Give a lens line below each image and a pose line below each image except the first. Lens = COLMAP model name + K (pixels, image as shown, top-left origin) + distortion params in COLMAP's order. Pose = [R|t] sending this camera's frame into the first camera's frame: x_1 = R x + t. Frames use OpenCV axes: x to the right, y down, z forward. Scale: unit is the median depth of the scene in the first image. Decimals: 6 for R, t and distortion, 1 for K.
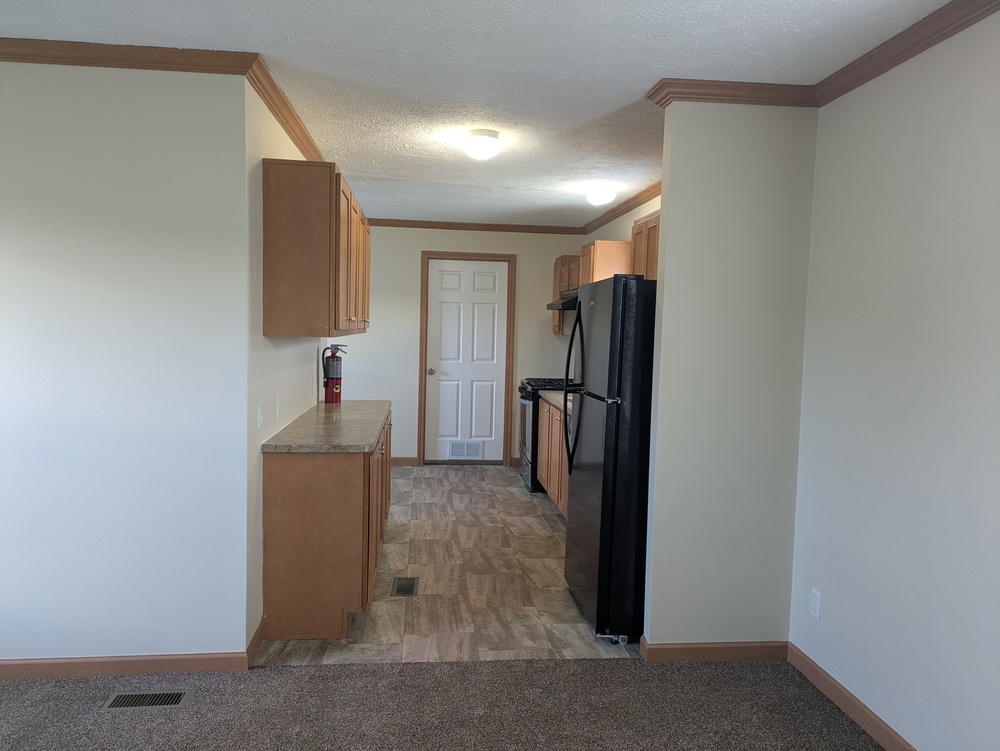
lens RADIAL K [[735.8, 0, 500.0], [0, 735.8, 375.5], [0, 0, 1]] dist [0.039985, -0.003466]
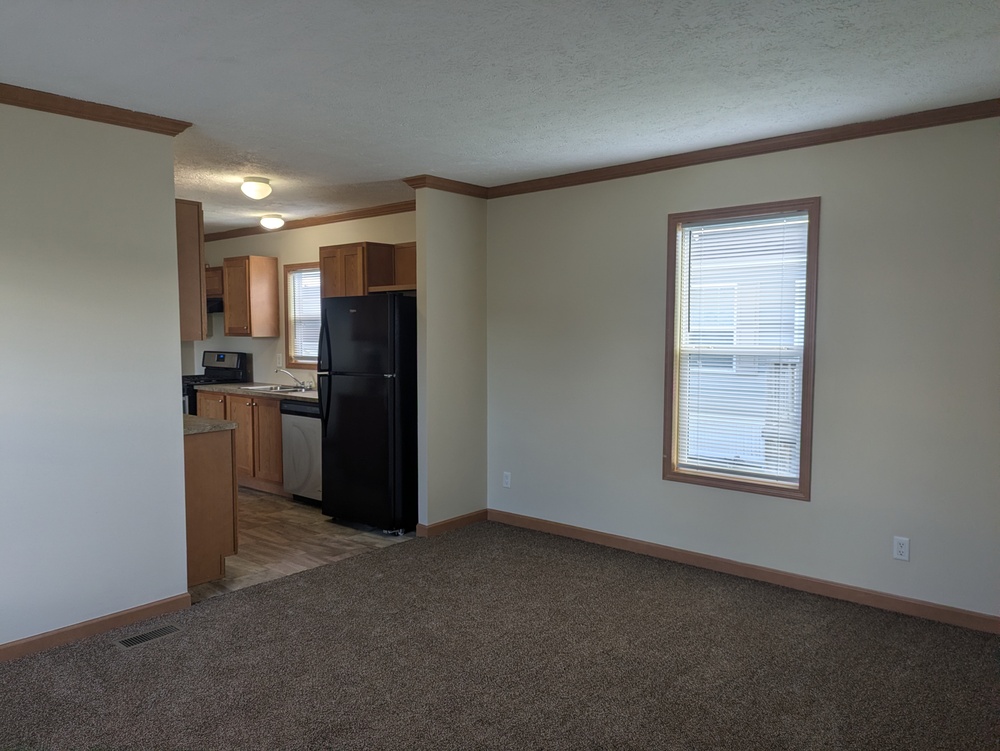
lens RADIAL K [[735.8, 0, 500.0], [0, 735.8, 375.5], [0, 0, 1]] dist [0.039985, -0.003466]
pose [[0.724092, -0.068122, 0.686331, -0.687150], [0.065296, 0.997412, 0.030110, 0.002988], [-0.686605, 0.023013, 0.726666, -0.242974]]
